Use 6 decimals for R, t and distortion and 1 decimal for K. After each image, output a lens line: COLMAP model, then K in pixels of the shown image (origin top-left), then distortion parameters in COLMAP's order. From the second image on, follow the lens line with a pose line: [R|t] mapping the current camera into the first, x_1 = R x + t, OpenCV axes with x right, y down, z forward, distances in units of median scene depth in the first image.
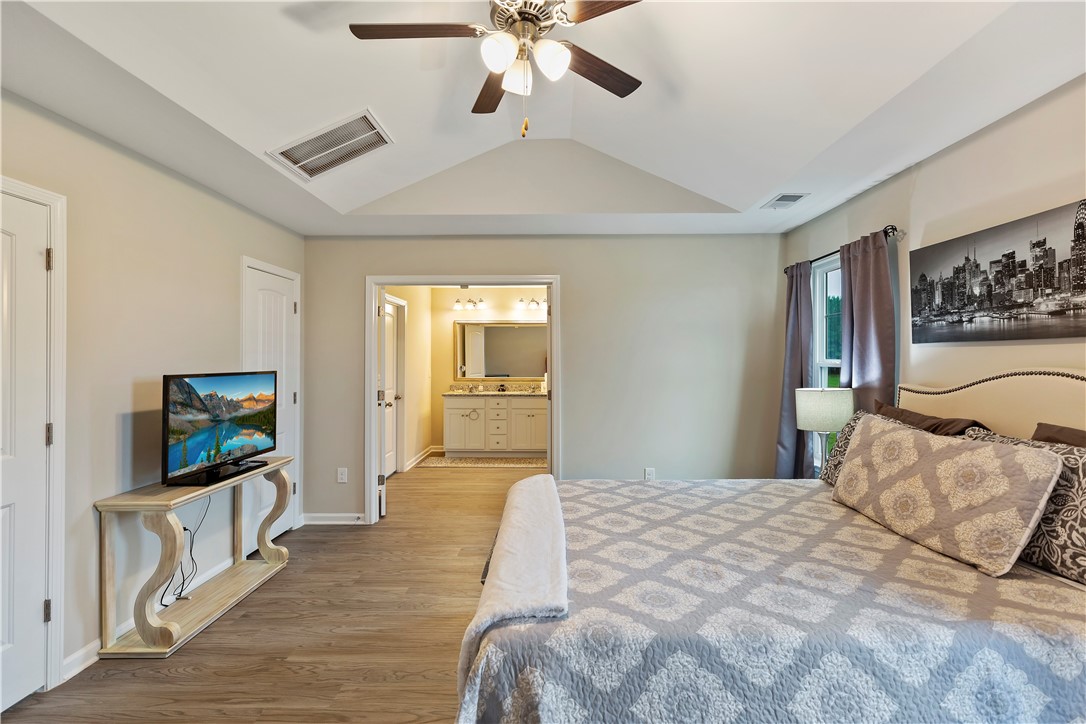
lens RADIAL K [[491.7, 0, 551.5], [0, 491.7, 360.0], [0, 0, 1]] dist [0.000789, -0.000057]
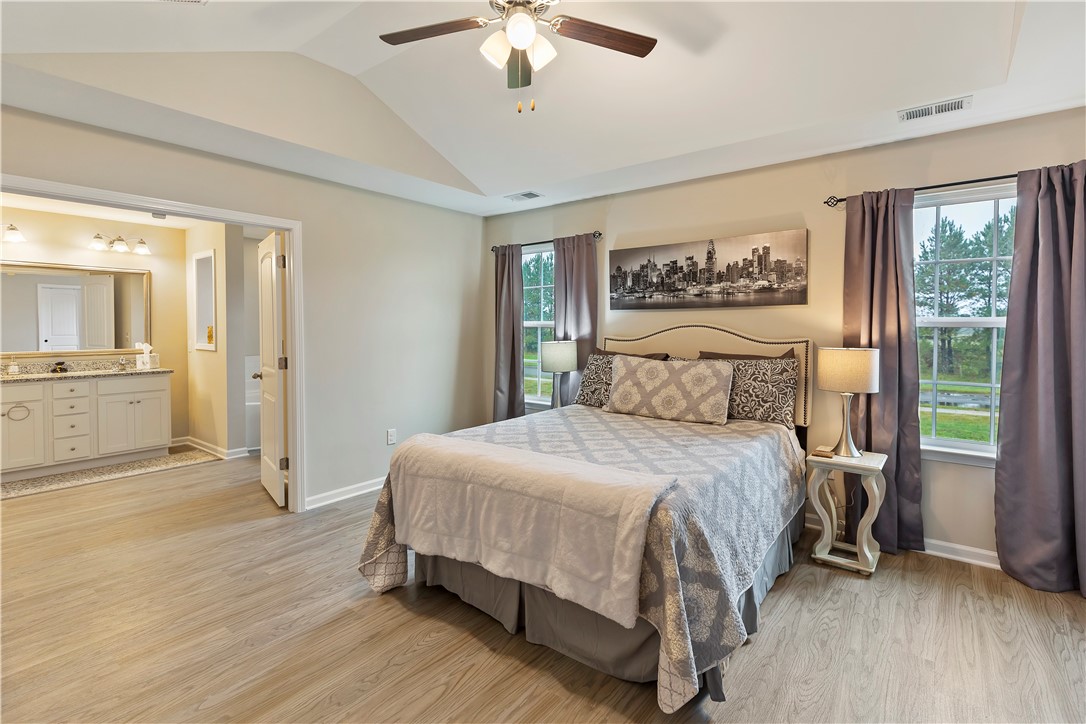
lens RADIAL K [[484.0, 0, 582.9], [0, 484.0, 341.9], [0, 0, 1]] dist [0.000699, 0.000173]
pose [[0.599170, -0.031497, 0.800002, -0.661322], [0.006465, 0.999384, 0.034504, 0.017500], [-0.800595, -0.015502, 0.599005, 0.176583]]
